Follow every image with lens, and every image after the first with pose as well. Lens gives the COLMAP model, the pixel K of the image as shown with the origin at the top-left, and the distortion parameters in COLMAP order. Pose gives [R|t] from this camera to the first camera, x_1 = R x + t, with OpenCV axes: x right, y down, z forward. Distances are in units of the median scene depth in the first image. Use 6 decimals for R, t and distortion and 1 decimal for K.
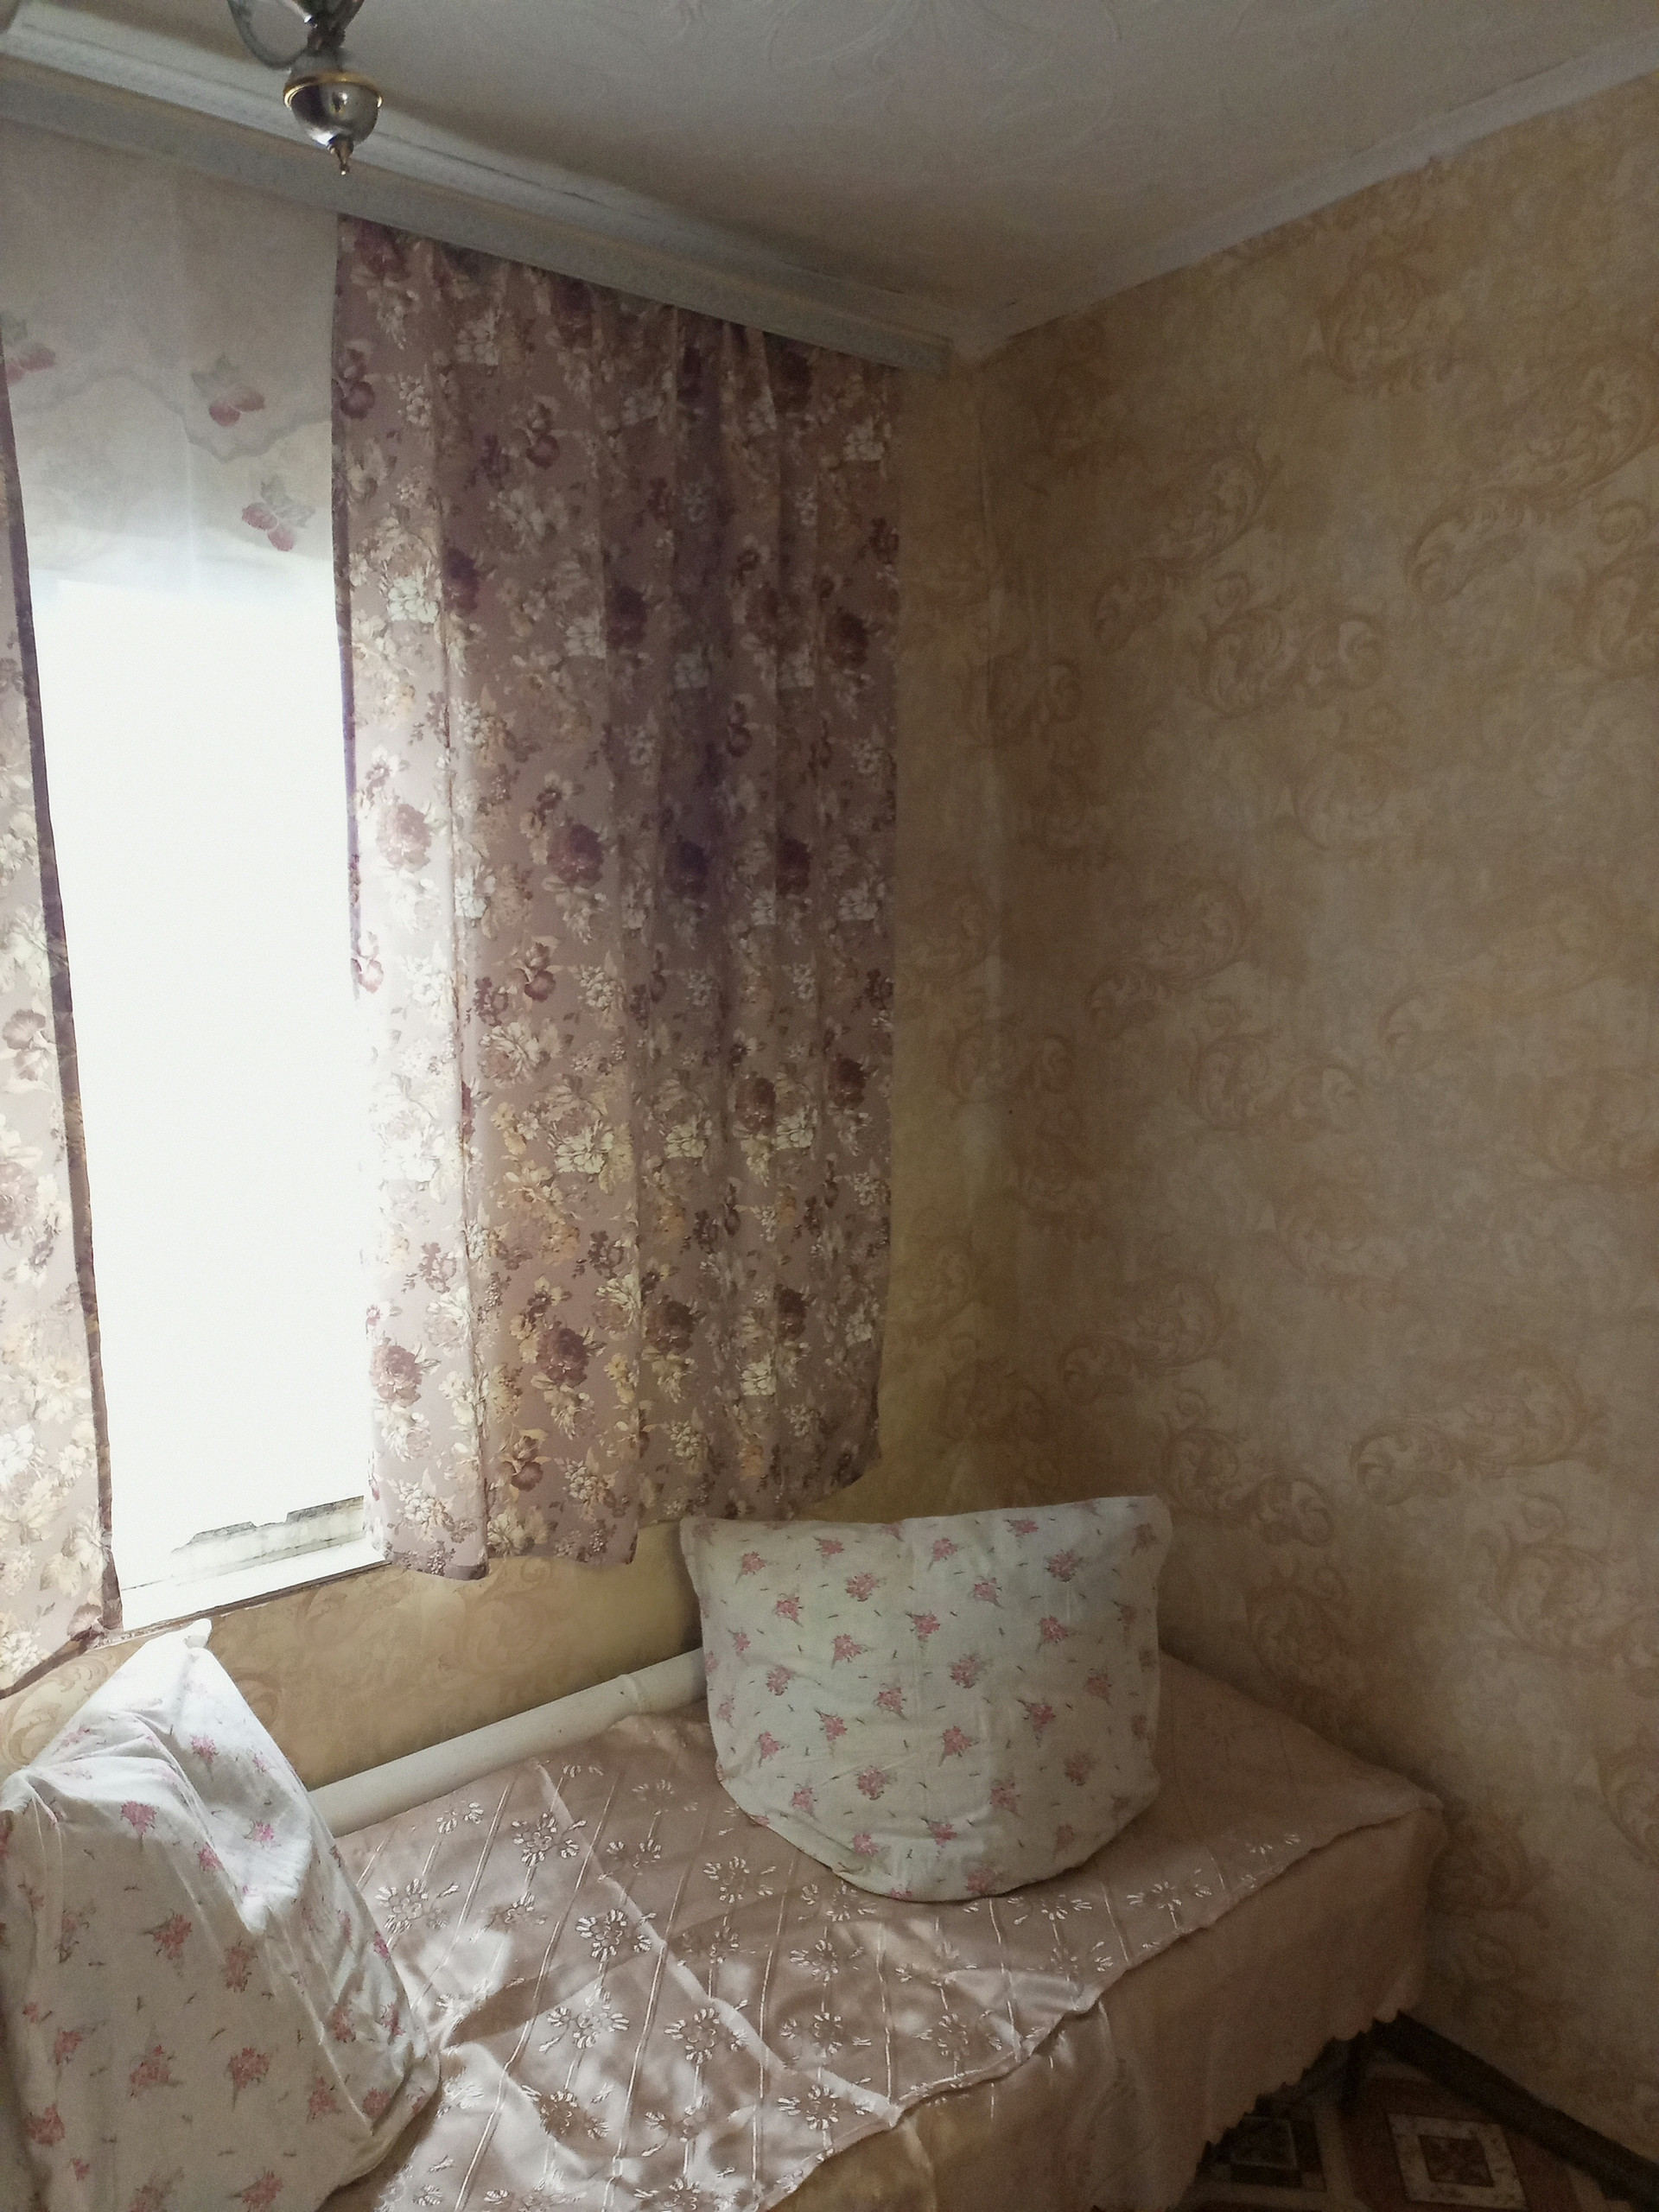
lens RADIAL K [[1577.0, 0, 815.6], [0, 1577.0, 1102.8], [0, 0, 1]] dist [0.067080, -0.057908]
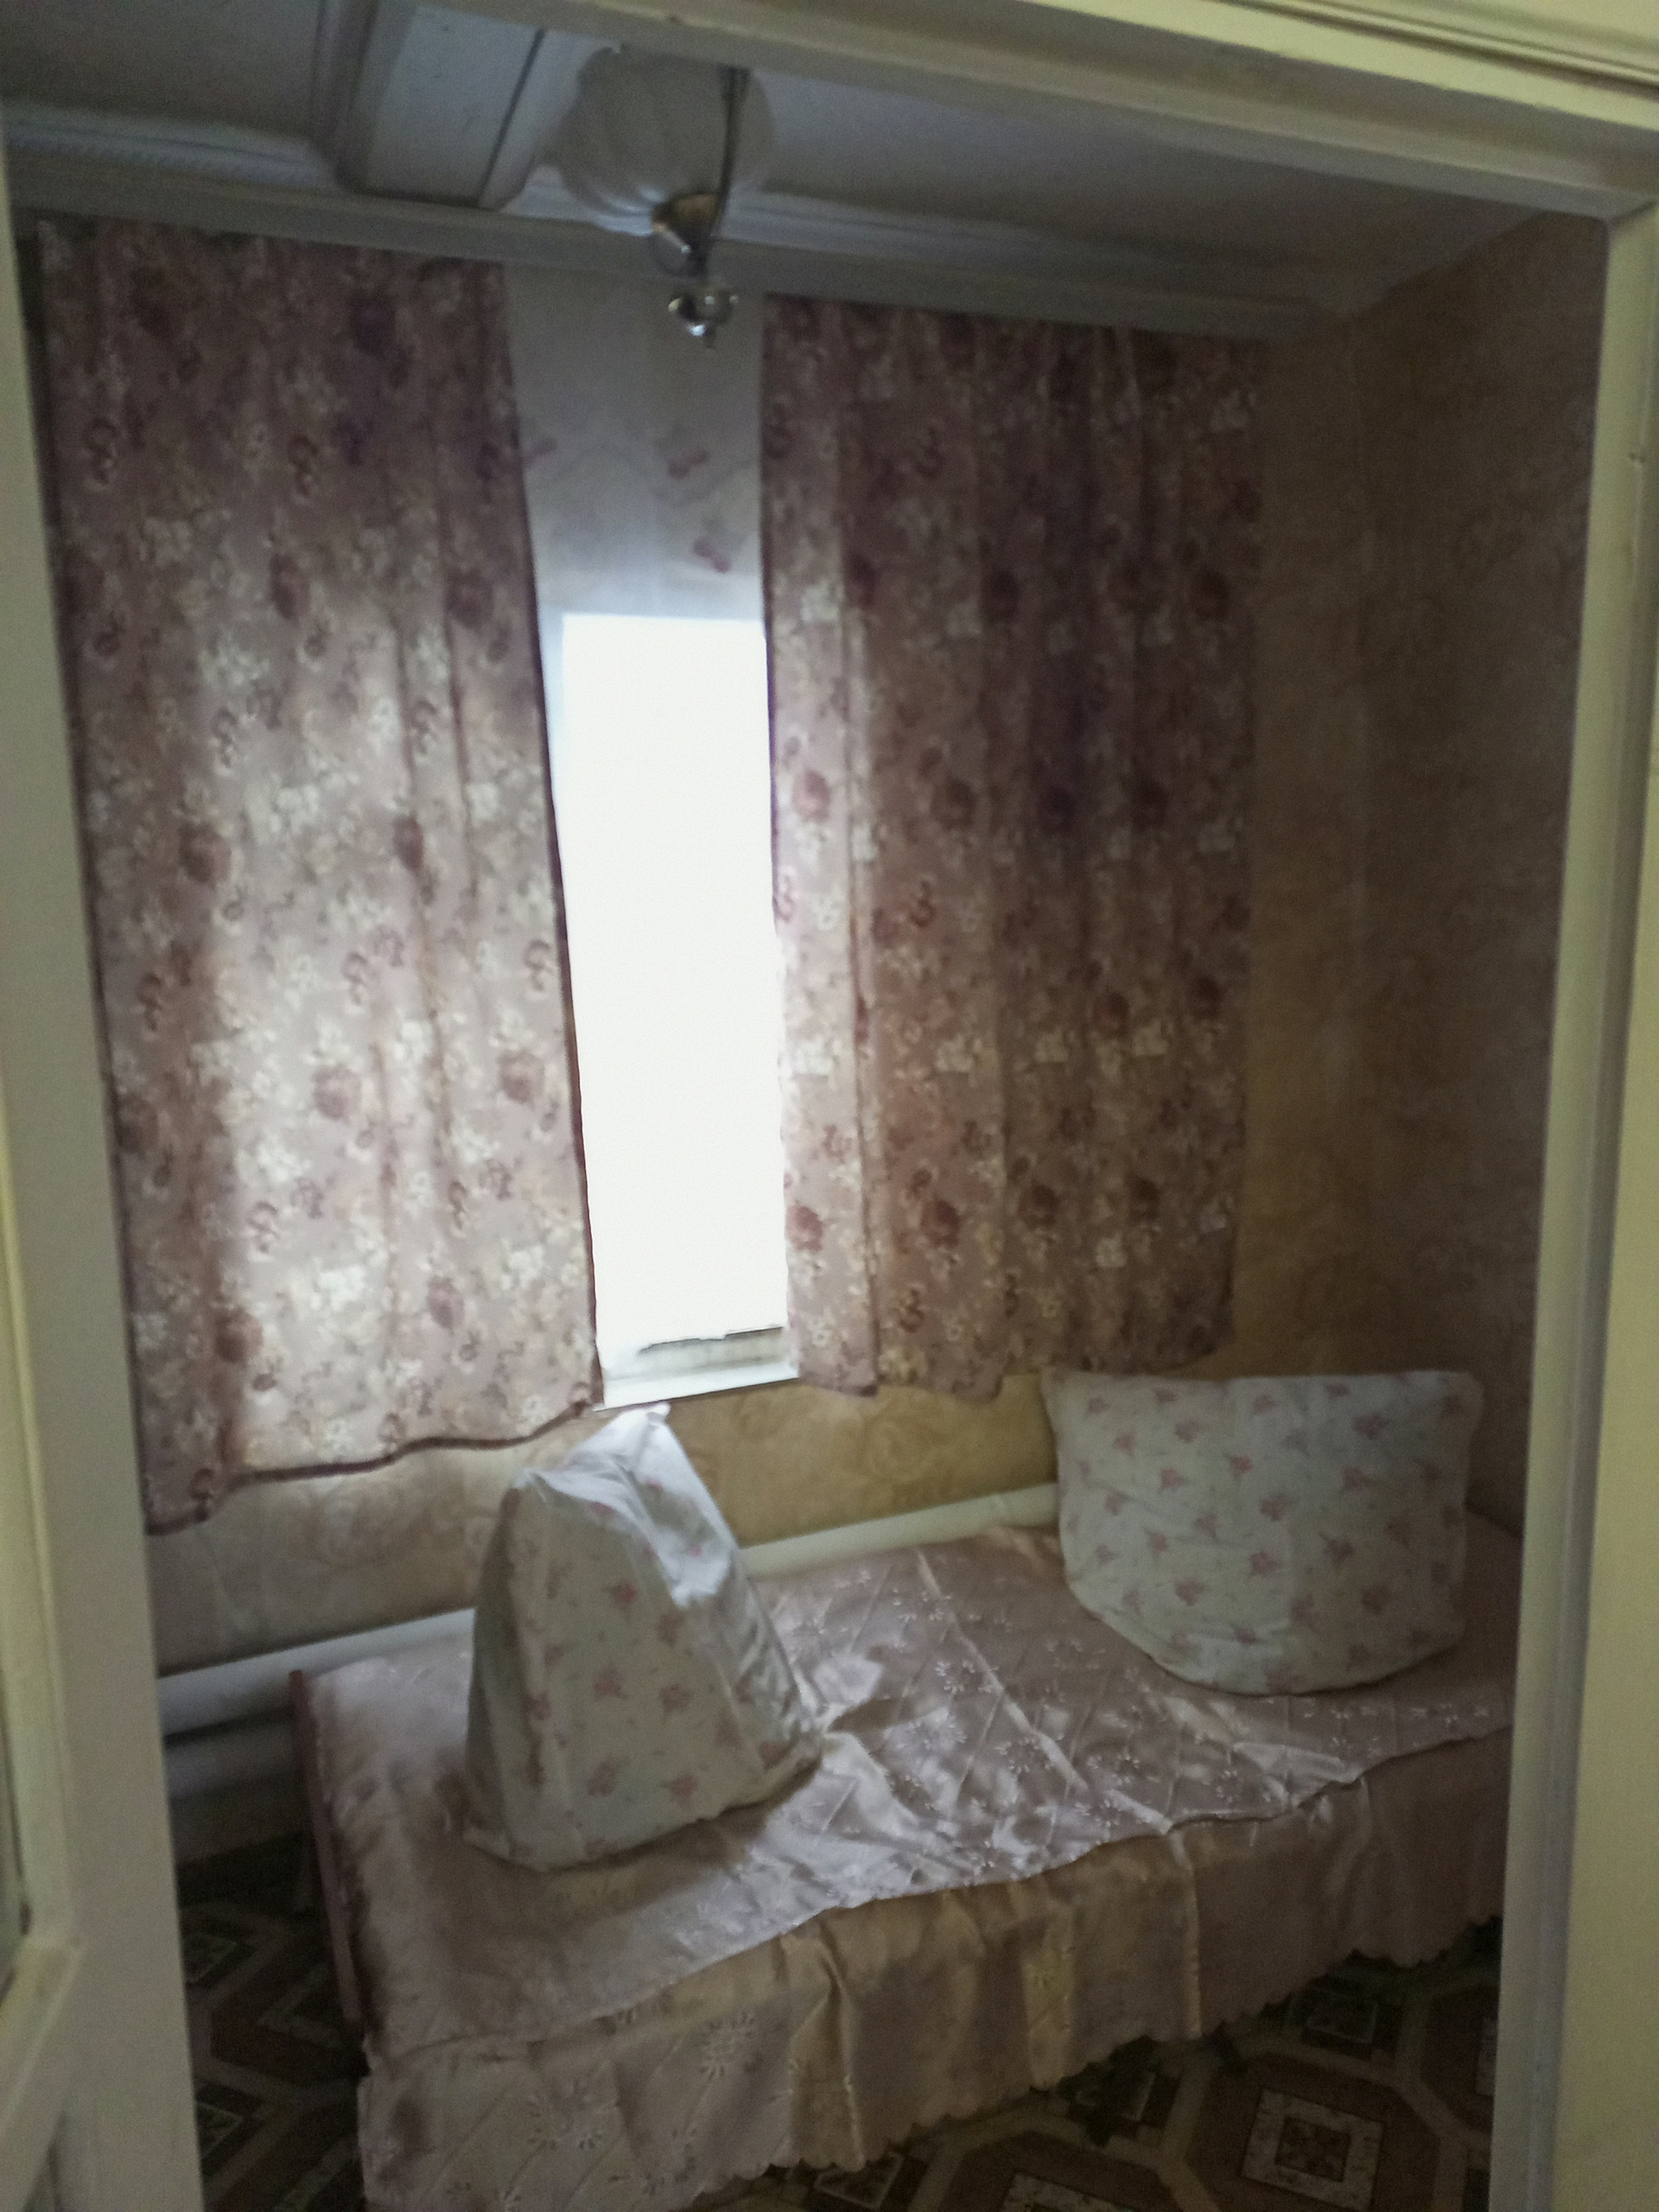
lens RADIAL K [[1577.0, 0, 834.7], [0, 1577.0, 1094.8], [0, 0, 1]] dist [0.067080, -0.057908]
pose [[0.954741, 0.016719, -0.296968, 0.126811], [-0.005798, 0.999275, 0.037617, 0.018569], [0.297382, -0.034193, 0.954146, -0.179989]]
